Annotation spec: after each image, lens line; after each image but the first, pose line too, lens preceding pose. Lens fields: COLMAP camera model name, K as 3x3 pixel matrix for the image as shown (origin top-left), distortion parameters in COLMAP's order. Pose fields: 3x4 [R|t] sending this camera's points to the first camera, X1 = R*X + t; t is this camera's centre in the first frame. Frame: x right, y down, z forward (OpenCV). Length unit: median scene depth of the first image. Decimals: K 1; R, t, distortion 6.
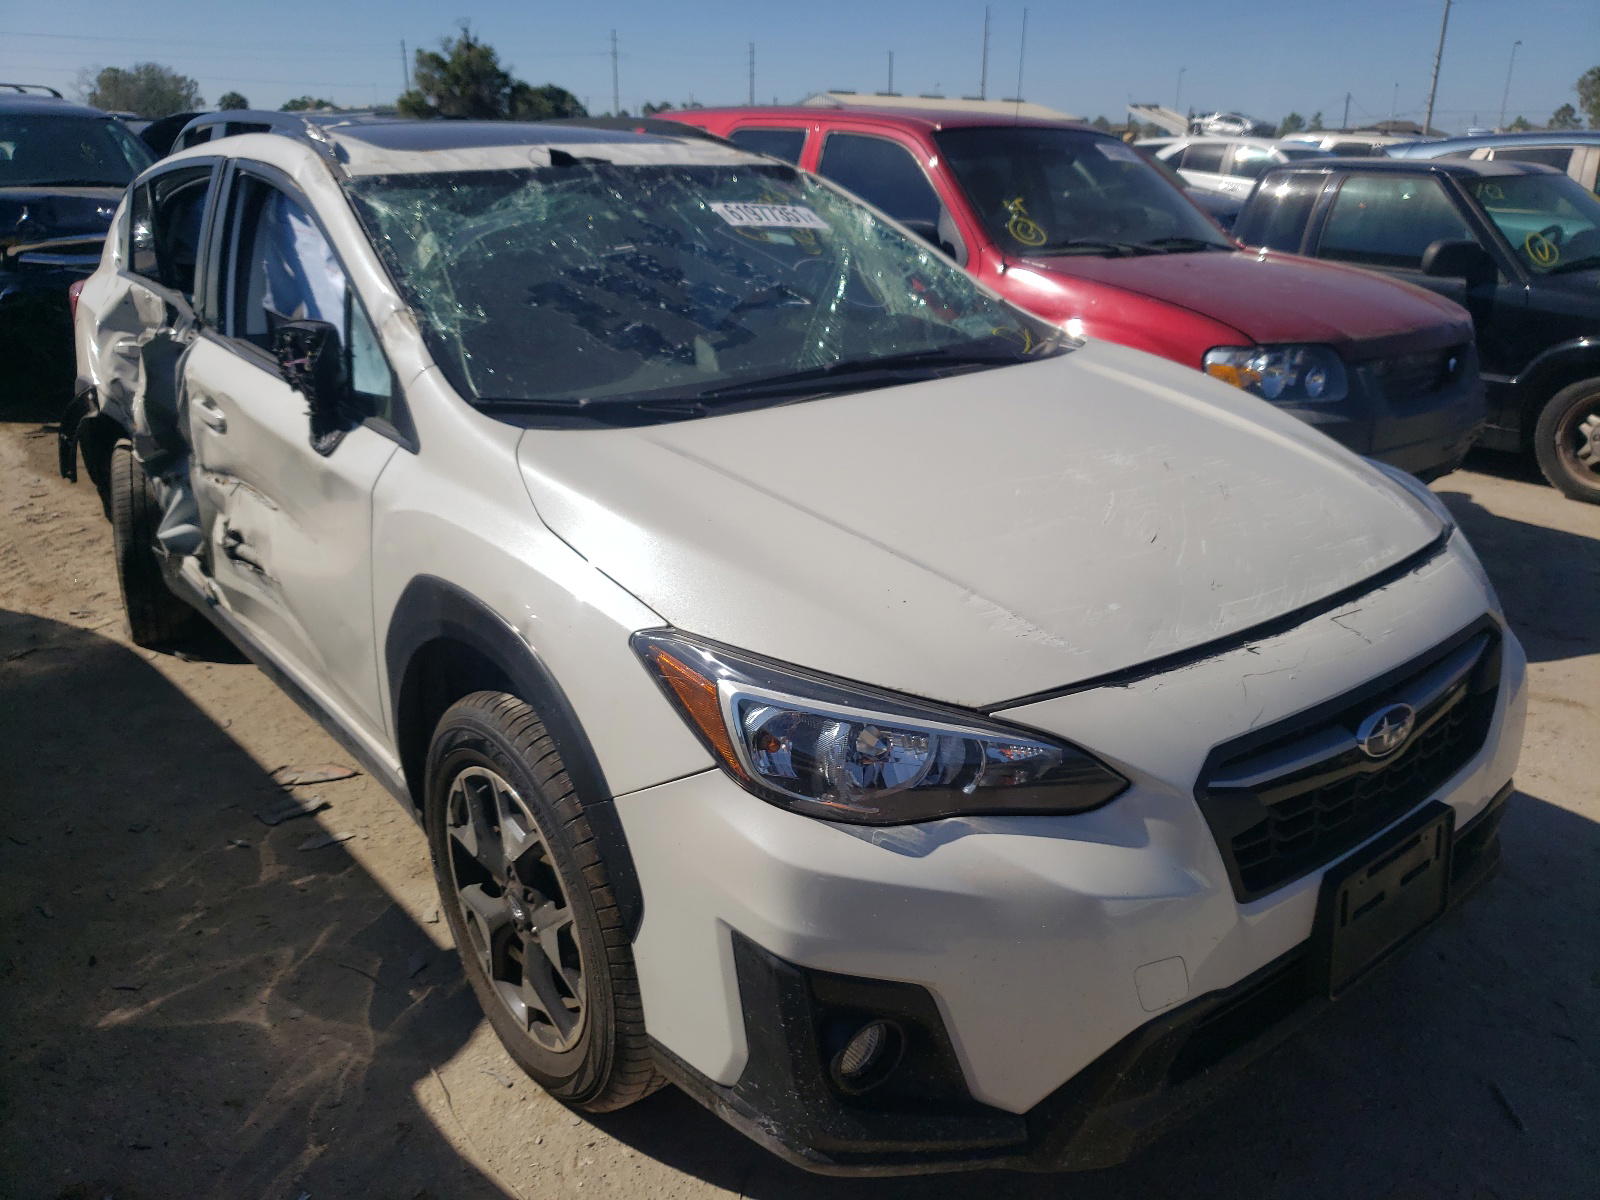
lens RADIAL K [[1221.5, 0, 807.9], [0, 1221.5, 596.3], [0, 0, 1]] dist [-0.001701, 0.002649]
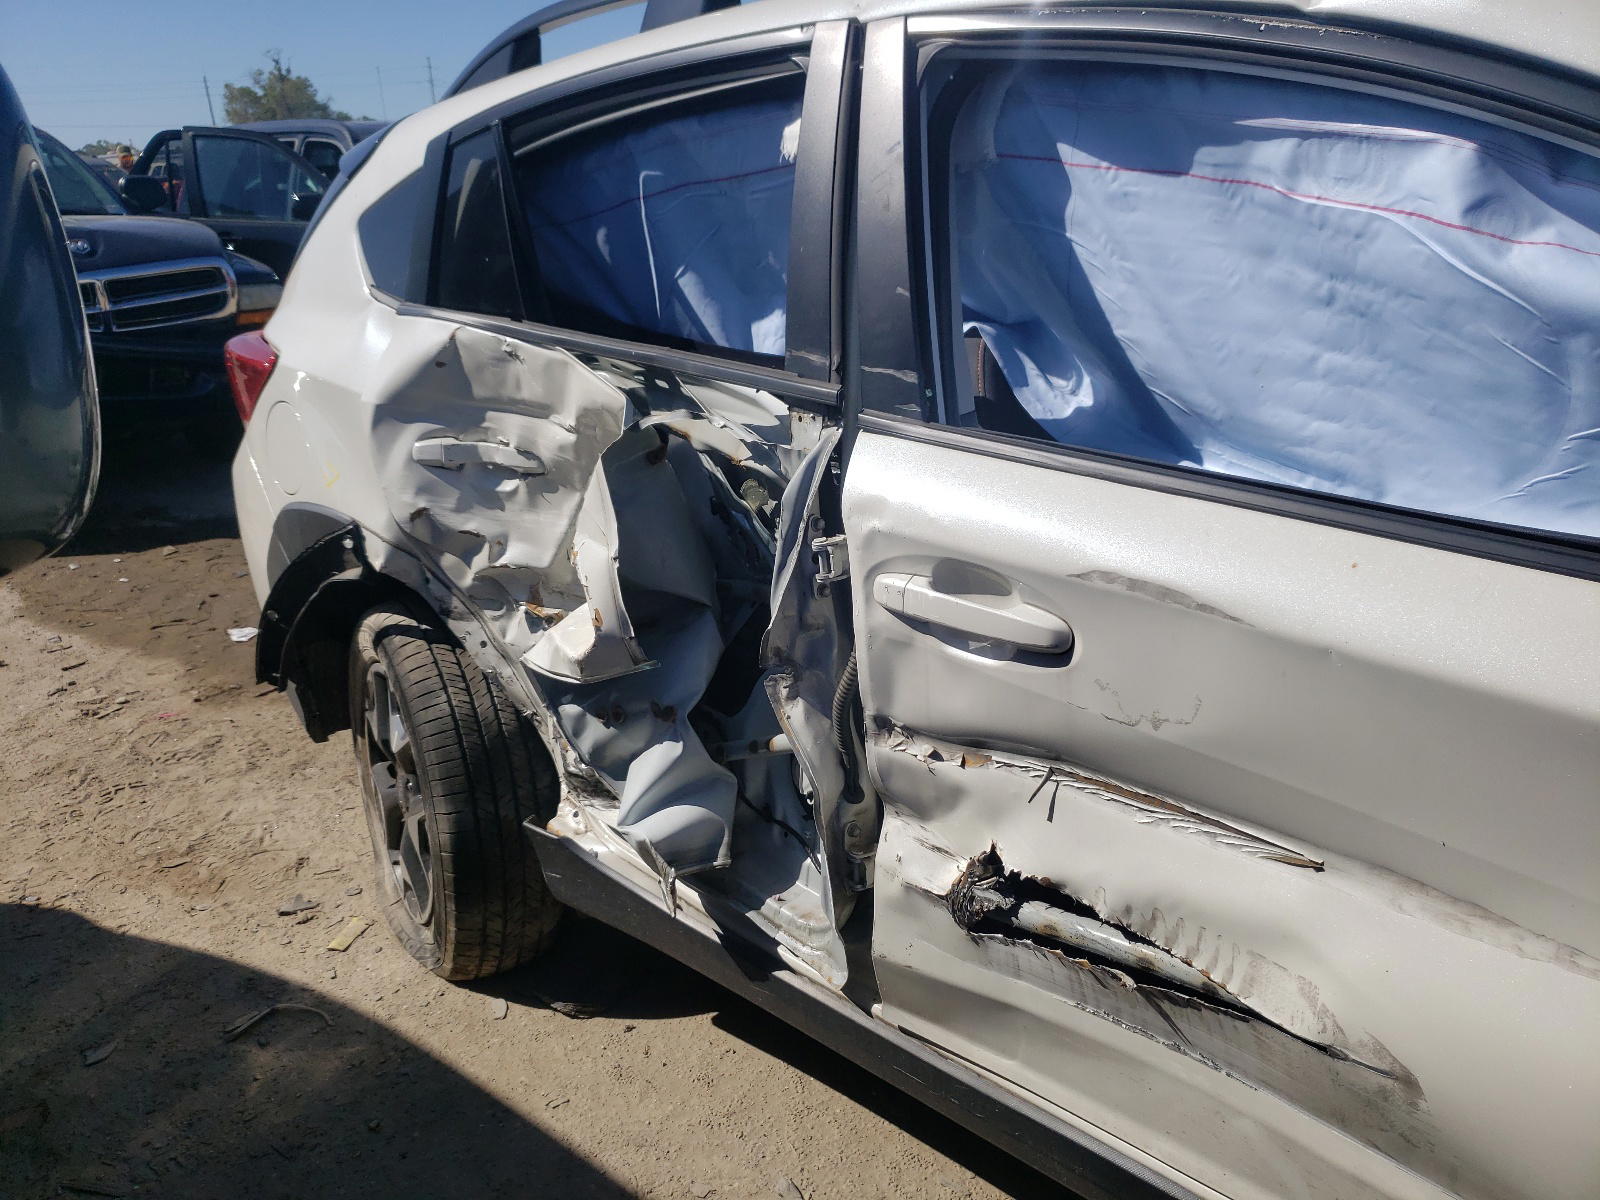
lens RADIAL K [[1221.5, 0, 794.2], [0, 1221.5, 605.8], [0, 0, 1]] dist [-0.001701, 0.002649]
pose [[0.991725, -0.083464, 0.097546, -0.440754], [0.083912, 0.996473, -0.000491, -0.117751], [-0.097161, 0.008672, 0.995231, 0.440037]]
